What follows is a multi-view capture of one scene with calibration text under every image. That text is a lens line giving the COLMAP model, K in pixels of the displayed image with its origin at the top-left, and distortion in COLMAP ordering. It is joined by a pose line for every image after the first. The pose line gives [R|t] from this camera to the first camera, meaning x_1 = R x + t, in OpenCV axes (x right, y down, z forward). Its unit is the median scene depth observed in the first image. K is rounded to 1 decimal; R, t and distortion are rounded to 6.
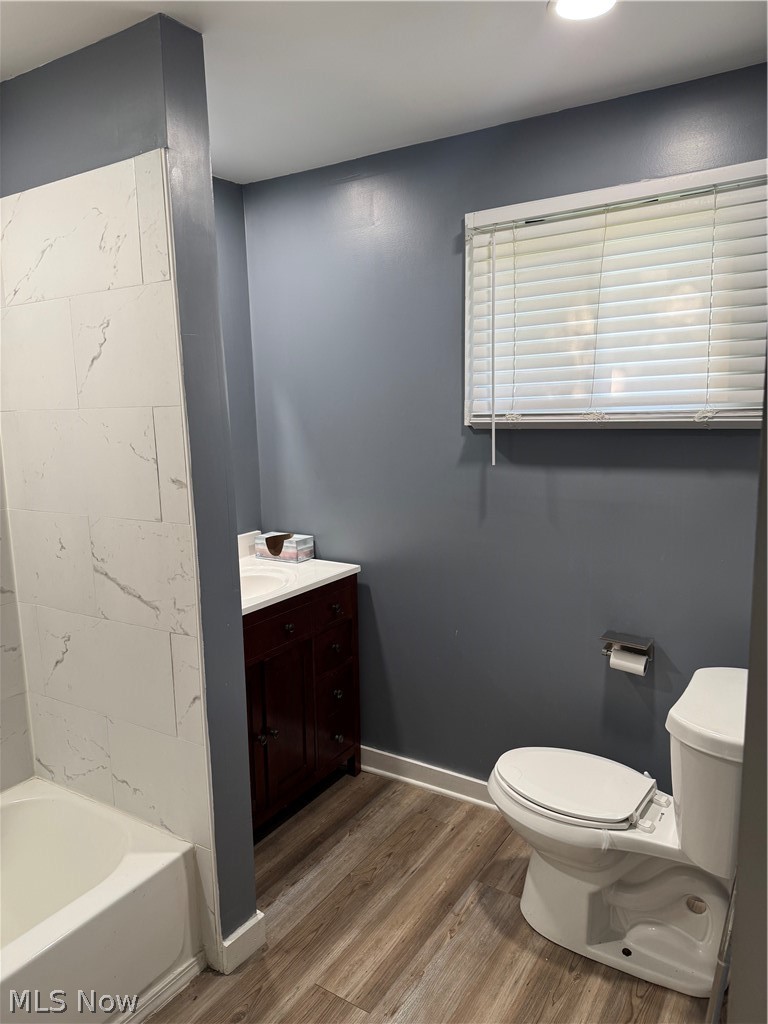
lens RADIAL K [[717.6, 0, 384.0], [0, 717.6, 512.0], [0, 0, 1]] dist [0.042487, -0.041422]
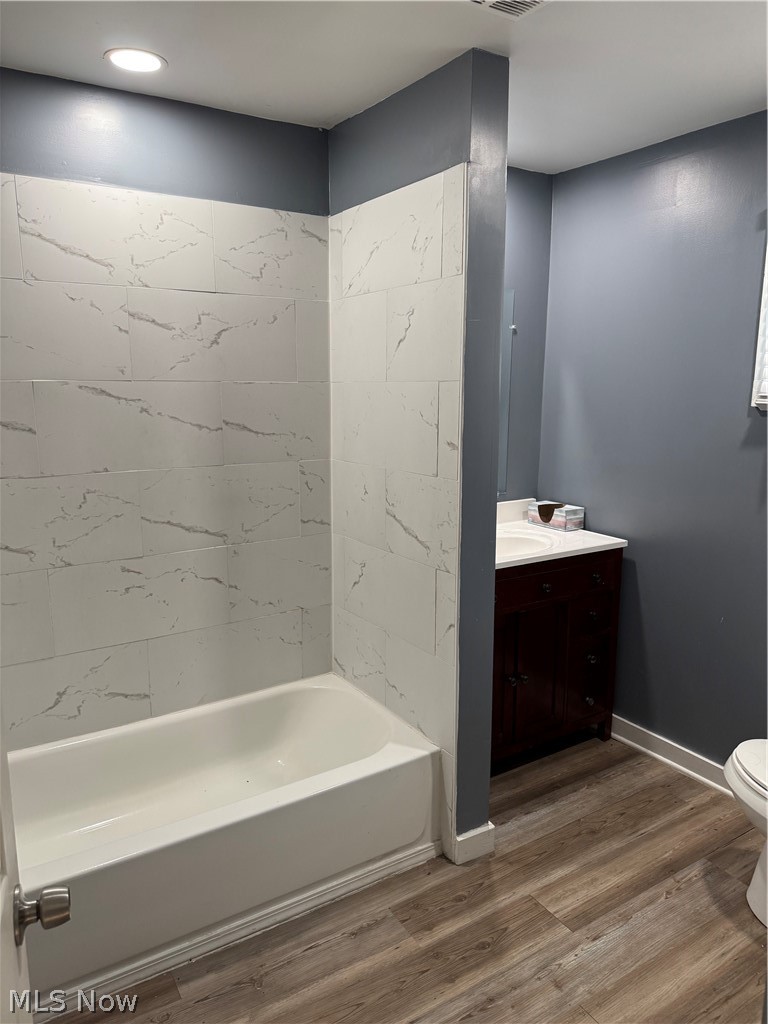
lens RADIAL K [[738.8, 0, 412.7], [0, 738.8, 506.3], [0, 0, 1]] dist [0.128268, -0.134383]
pose [[0.917097, 0.094395, -0.387327, 0.126323], [-0.088920, 0.995522, 0.032076, 0.024214], [0.388620, 0.005024, 0.921384, -0.147227]]
